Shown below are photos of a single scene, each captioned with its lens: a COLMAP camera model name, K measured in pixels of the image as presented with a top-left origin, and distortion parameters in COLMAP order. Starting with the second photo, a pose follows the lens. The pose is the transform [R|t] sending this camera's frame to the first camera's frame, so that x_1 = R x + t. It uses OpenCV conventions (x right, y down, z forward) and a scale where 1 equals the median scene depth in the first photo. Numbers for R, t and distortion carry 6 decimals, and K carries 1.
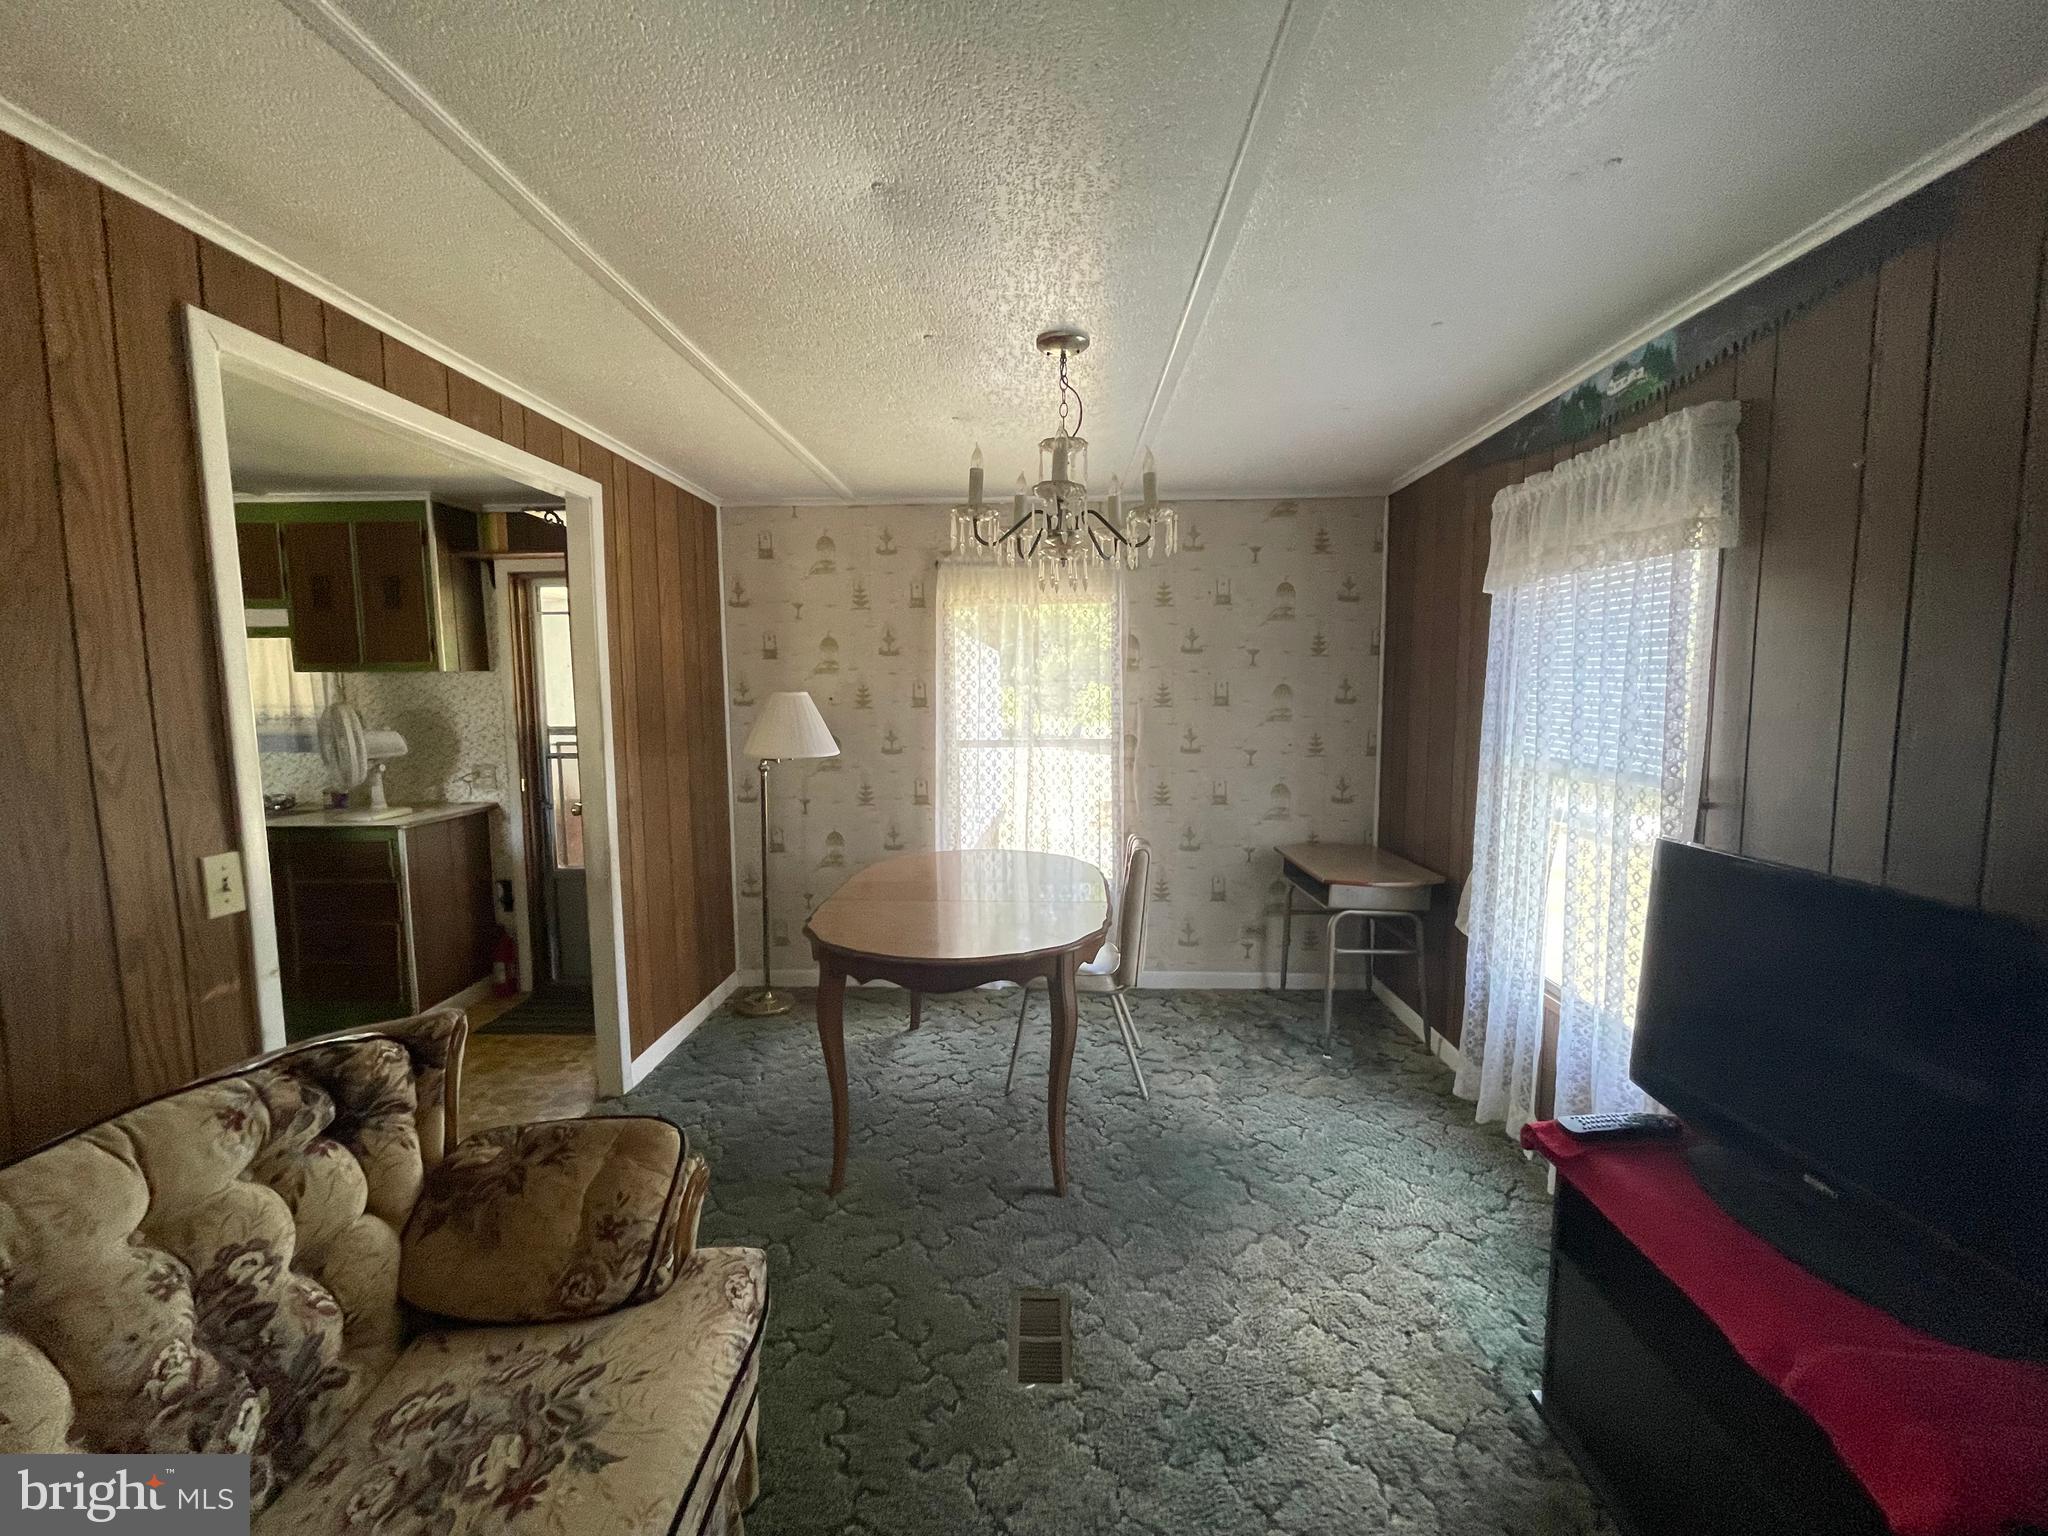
lens RADIAL K [[835.0, 0, 1032.8], [0, 835.0, 779.8], [0, 0, 1]] dist [0.000299, -0.000090]
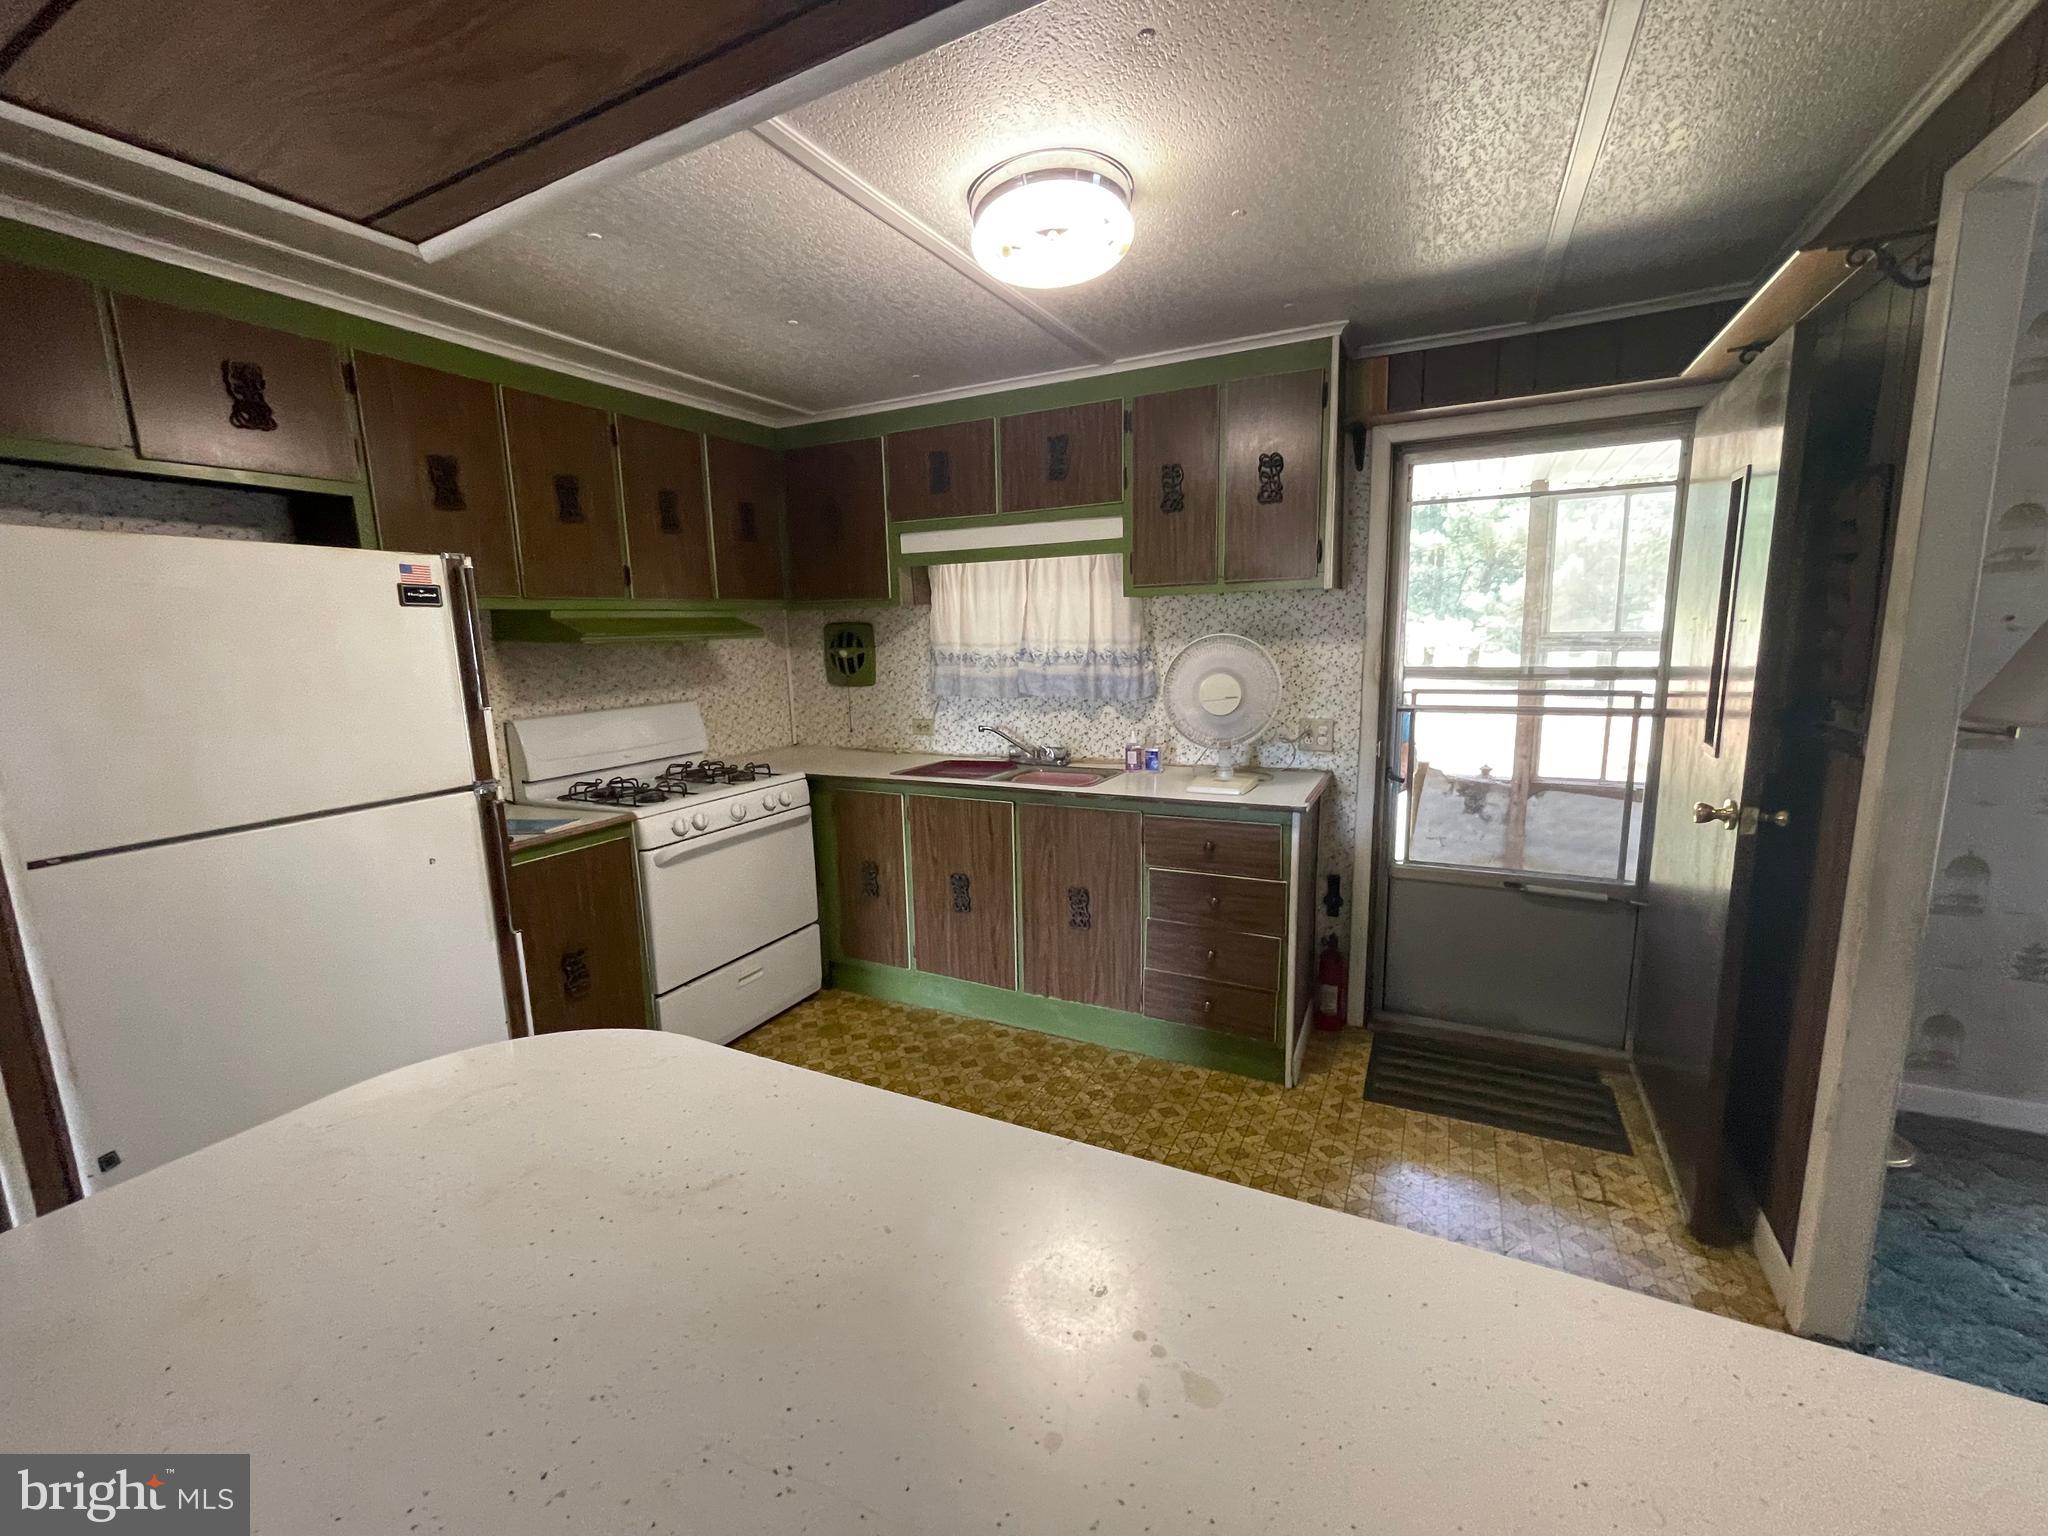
lens RADIAL K [[835.0, 0, 1021.3], [0, 835.0, 785.4], [0, 0, 1]] dist [0.000299, -0.000090]
pose [[0.902191, 0.061217, -0.426971, -0.585176], [-0.033602, 0.996844, 0.071923, -0.003688], [0.430026, -0.050542, 0.901401, 0.219965]]
